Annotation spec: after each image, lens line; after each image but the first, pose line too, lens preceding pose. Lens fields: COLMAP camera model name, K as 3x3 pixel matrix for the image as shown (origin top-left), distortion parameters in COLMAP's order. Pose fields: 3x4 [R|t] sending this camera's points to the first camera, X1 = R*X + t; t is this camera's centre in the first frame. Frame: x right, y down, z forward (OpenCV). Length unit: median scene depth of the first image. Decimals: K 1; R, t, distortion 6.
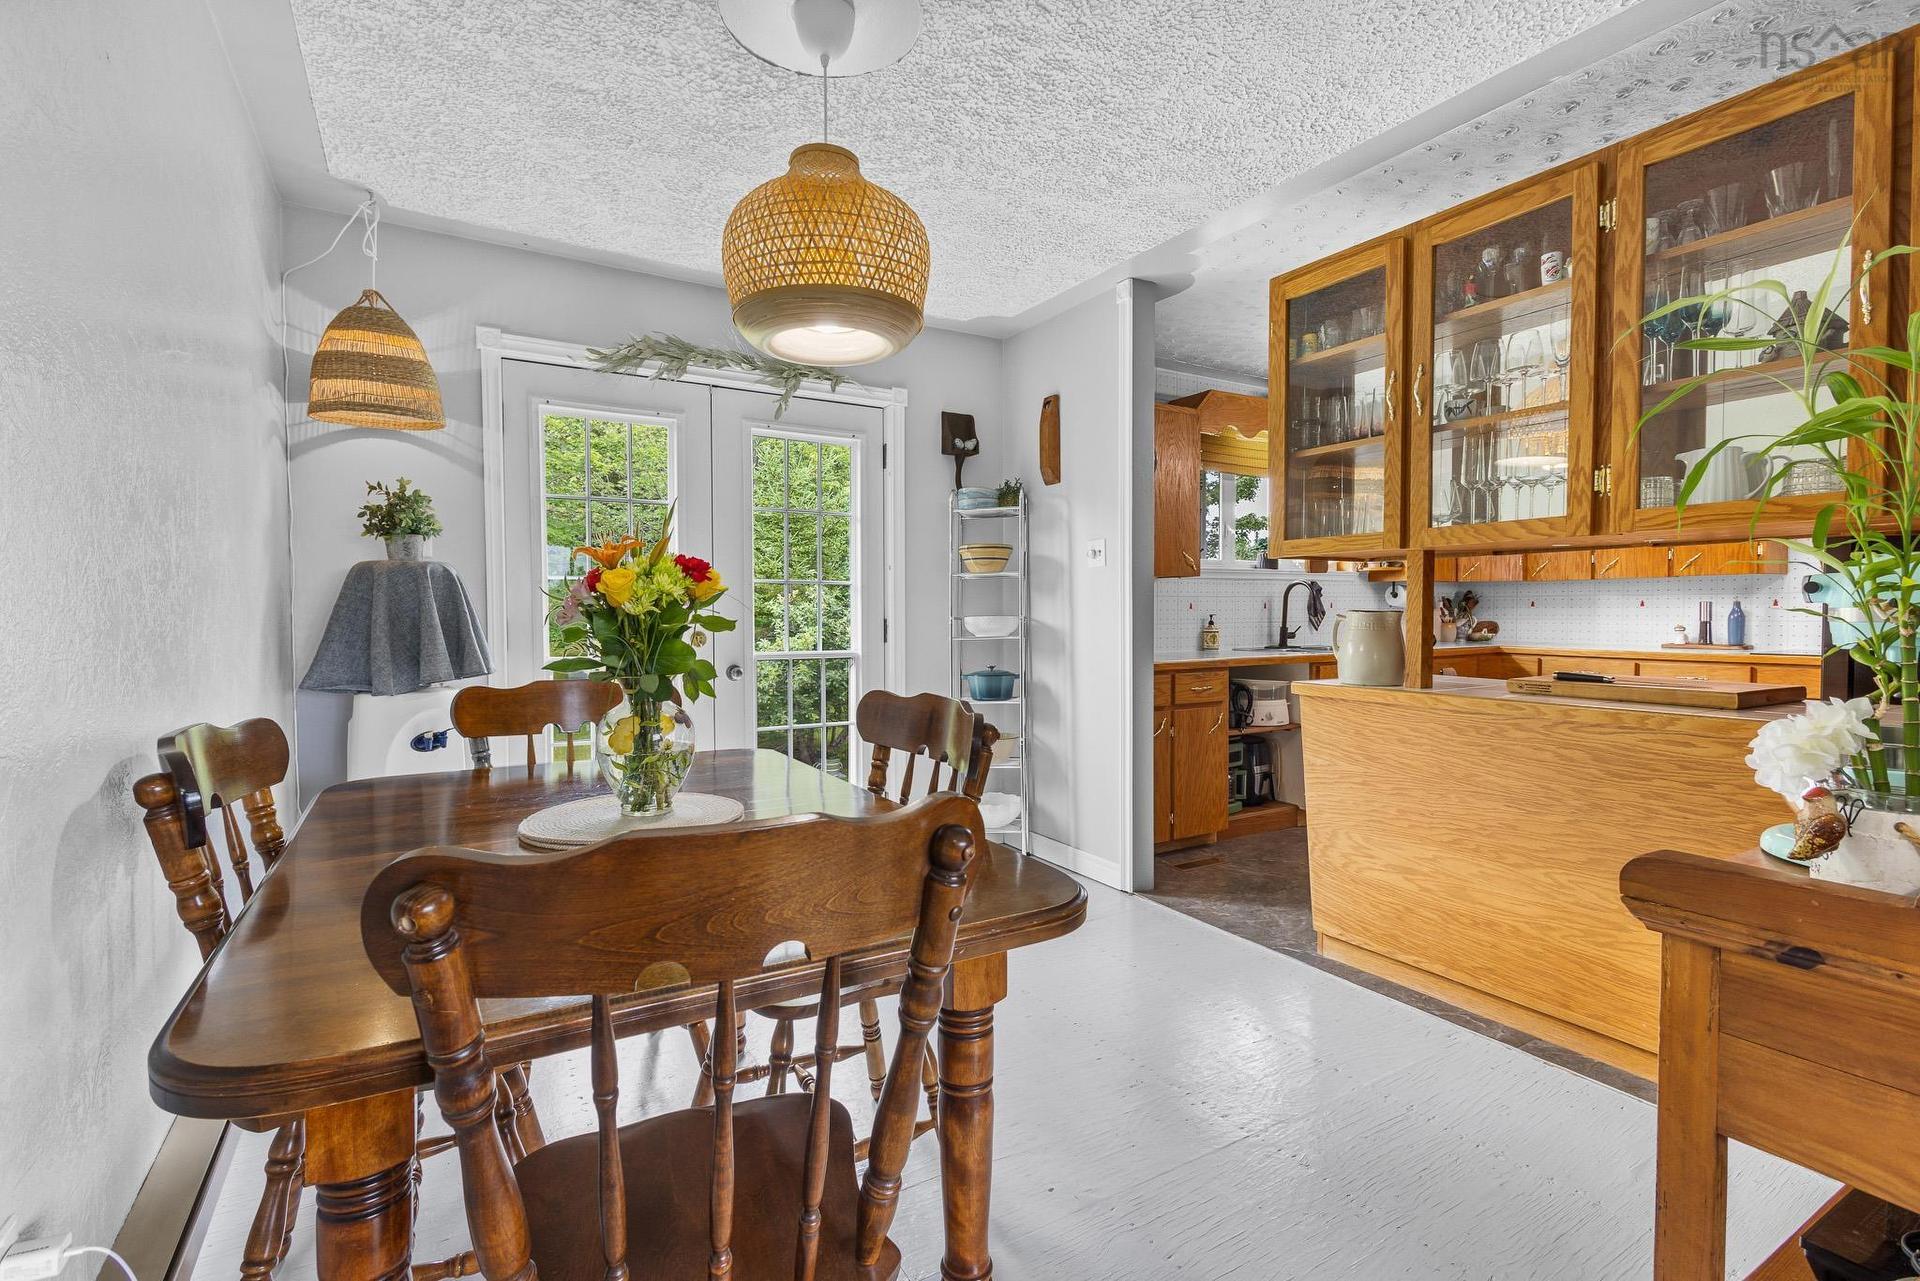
lens RADIAL K [[888.3, 0, 956.1], [0, 888.3, 631.8], [0, 0, 1]] dist [0.011265, -0.003390]
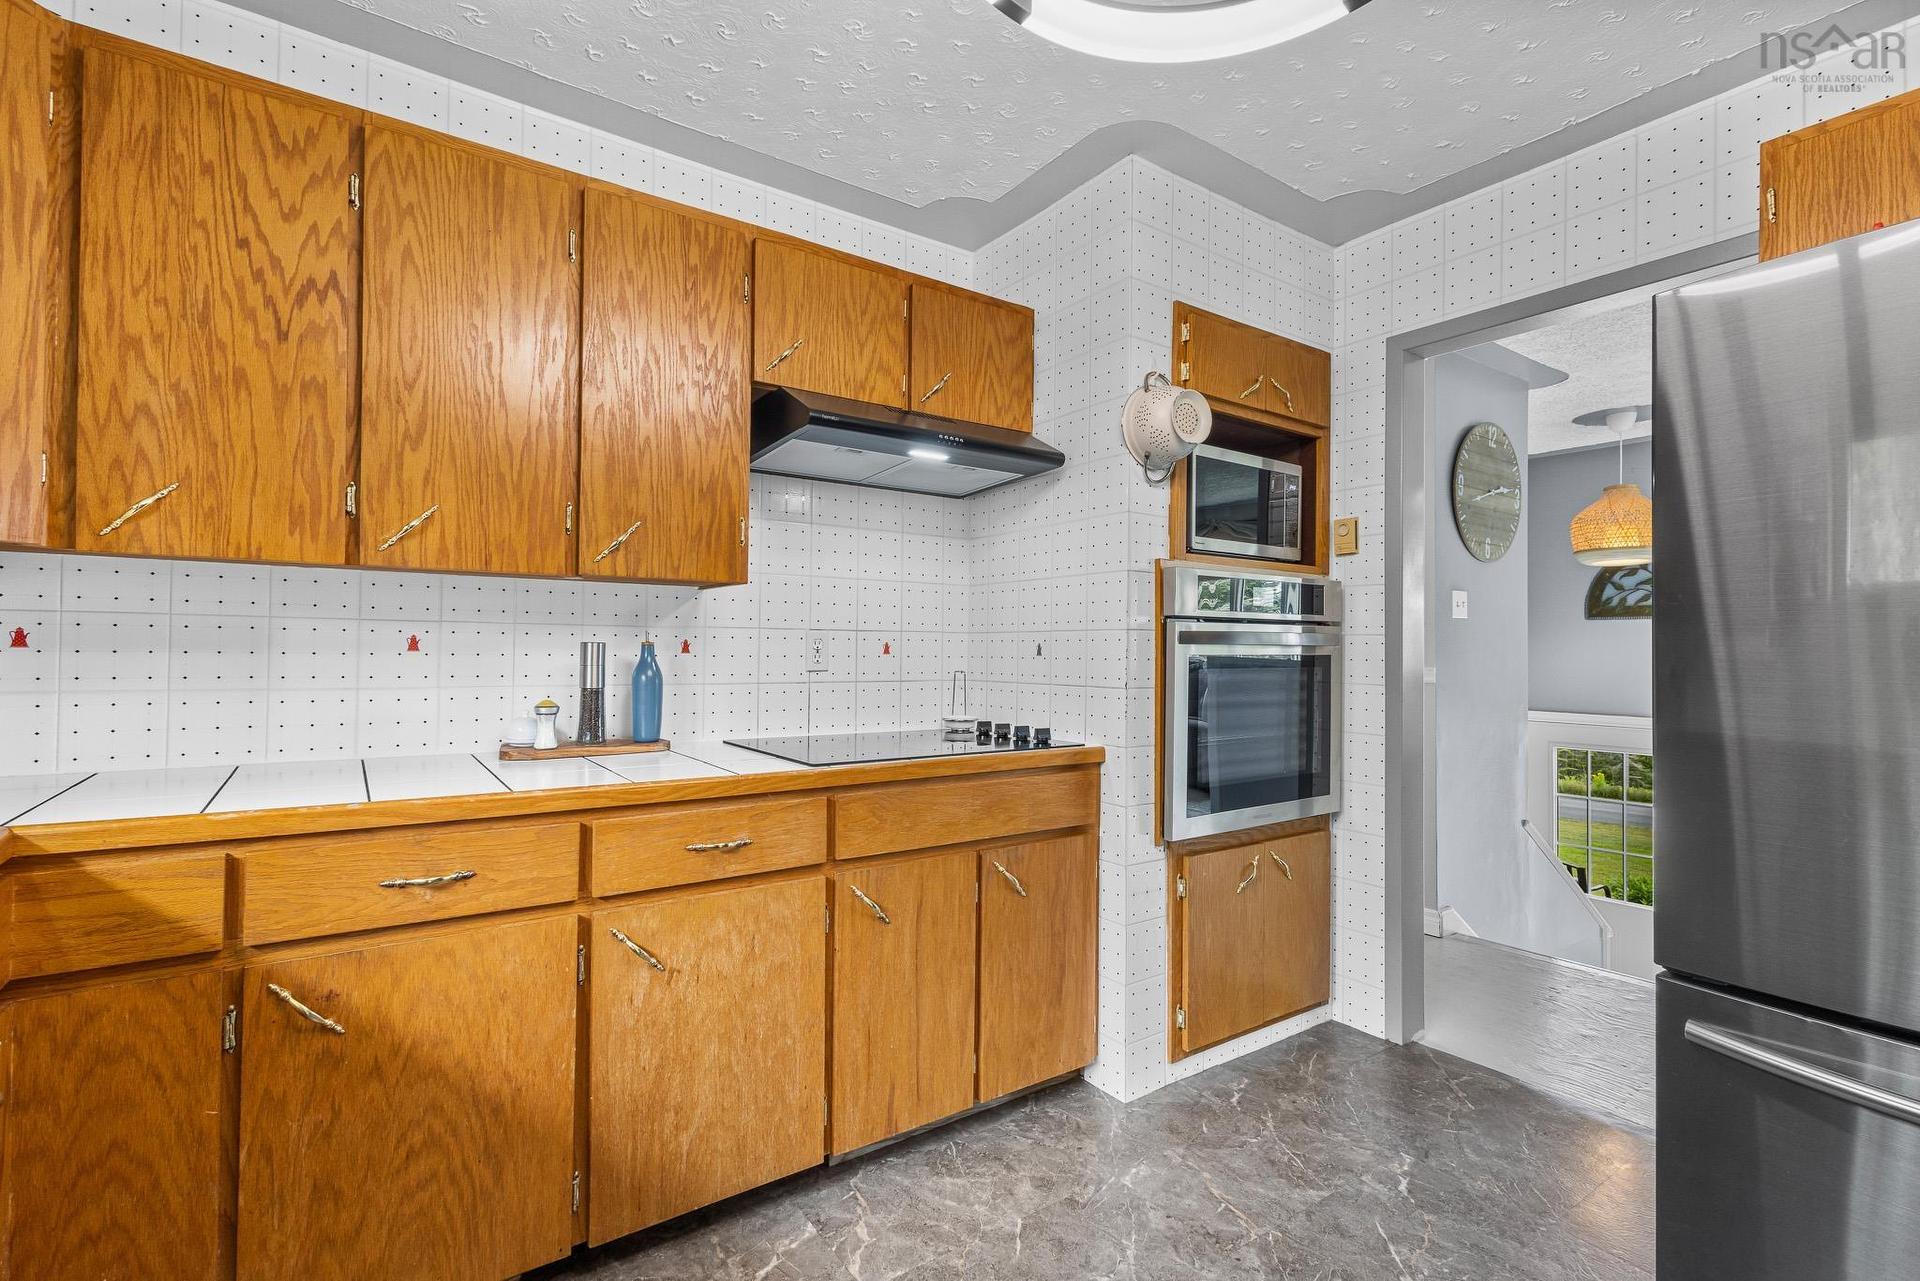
lens RADIAL K [[888.3, 0, 959.6], [0, 888.3, 641.7], [0, 0, 1]] dist [0.011265, -0.003390]
pose [[-0.075031, 0.017629, 0.997025, 0.402738], [0.020583, 0.999658, -0.016126, -0.023702], [-0.996969, 0.019312, -0.075369, 0.849221]]
